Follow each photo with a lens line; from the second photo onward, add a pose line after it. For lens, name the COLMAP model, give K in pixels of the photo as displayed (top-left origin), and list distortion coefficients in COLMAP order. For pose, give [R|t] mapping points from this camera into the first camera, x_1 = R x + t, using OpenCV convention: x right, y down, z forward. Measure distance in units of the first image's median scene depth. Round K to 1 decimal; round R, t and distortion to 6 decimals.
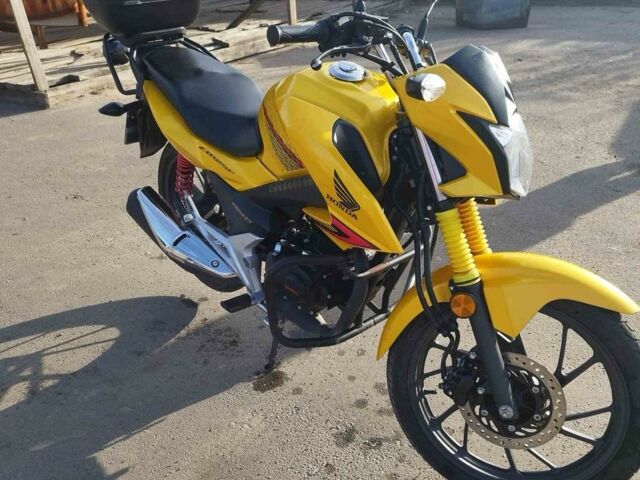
lens RADIAL K [[506.0, 0, 325.2], [0, 506.0, 236.1], [0, 0, 1]] dist [0.021034, -0.013597]
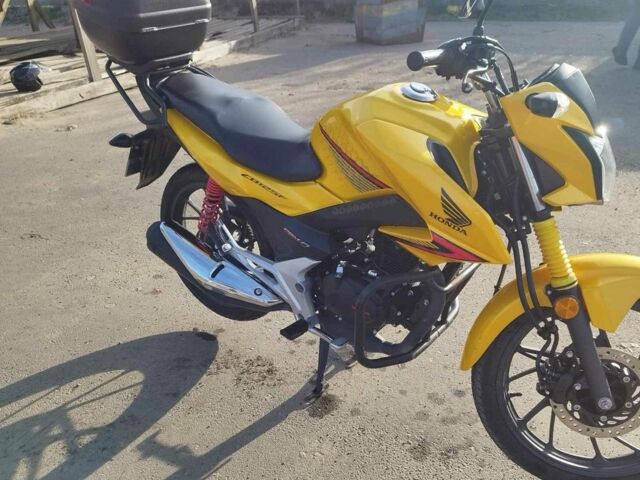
lens RADIAL K [[506.0, 0, 324.7], [0, 506.0, 240.6], [0, 0, 1]] dist [0.021034, -0.013597]
pose [[0.985412, -0.082374, 0.148920, -0.258814], [0.085785, 0.996175, -0.016620, -0.019751], [-0.146981, 0.029153, 0.988710, 0.016302]]
